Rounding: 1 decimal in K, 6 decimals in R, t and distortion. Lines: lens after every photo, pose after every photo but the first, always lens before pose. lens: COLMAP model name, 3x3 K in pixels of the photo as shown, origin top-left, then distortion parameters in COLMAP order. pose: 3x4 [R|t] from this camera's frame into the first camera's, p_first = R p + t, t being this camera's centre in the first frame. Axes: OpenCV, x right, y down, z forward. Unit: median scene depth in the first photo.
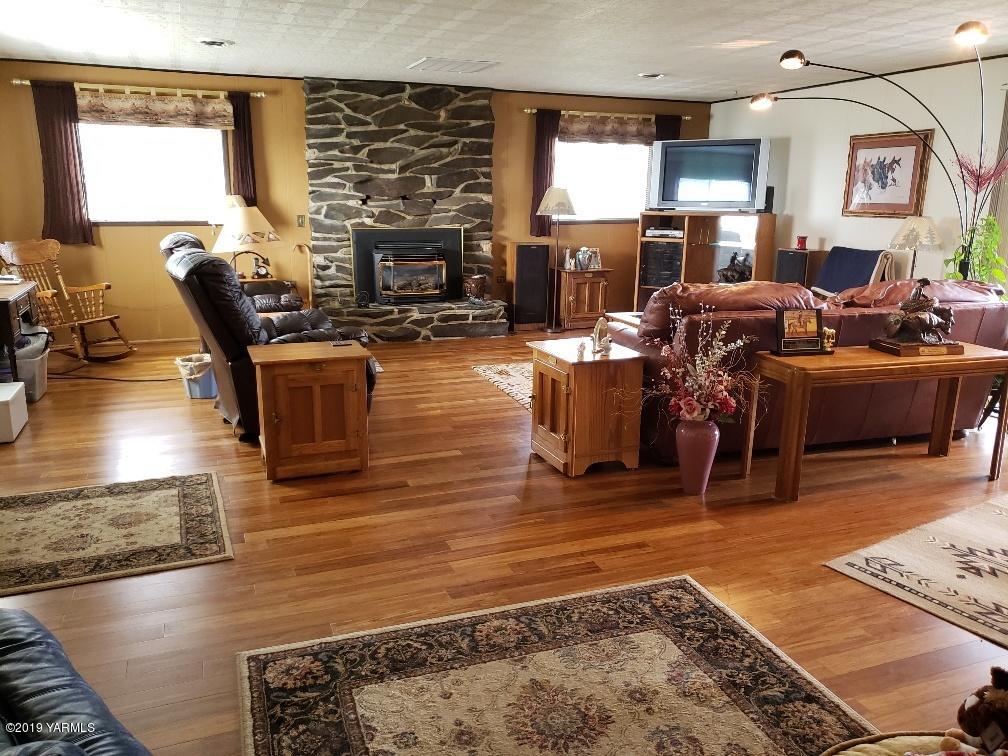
lens RADIAL K [[766.5, 0, 507.7], [0, 766.5, 375.6], [0, 0, 1]] dist [0.013073, -0.002537]
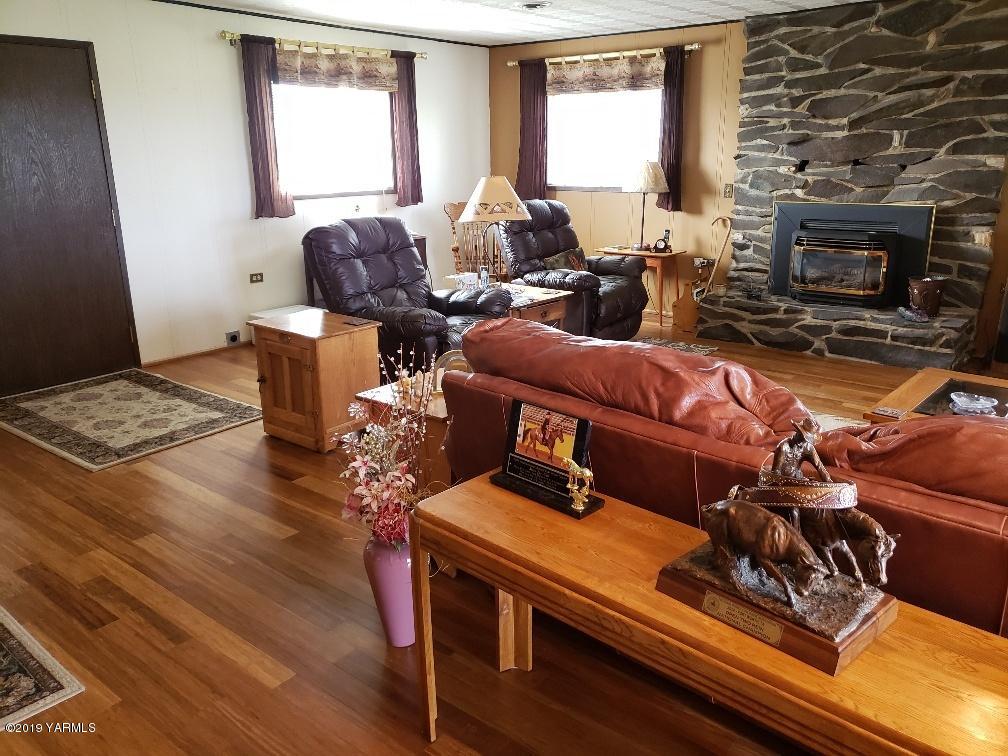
lens RADIAL K [[766.5, 0, 507.2], [0, 766.5, 380.5], [0, 0, 1]] dist [0.013073, -0.002537]
pose [[0.517358, 0.234677, -0.822962, 0.365681], [-0.187644, 0.969370, 0.158464, -0.084069], [0.834943, 0.072441, 0.545548, 0.335122]]
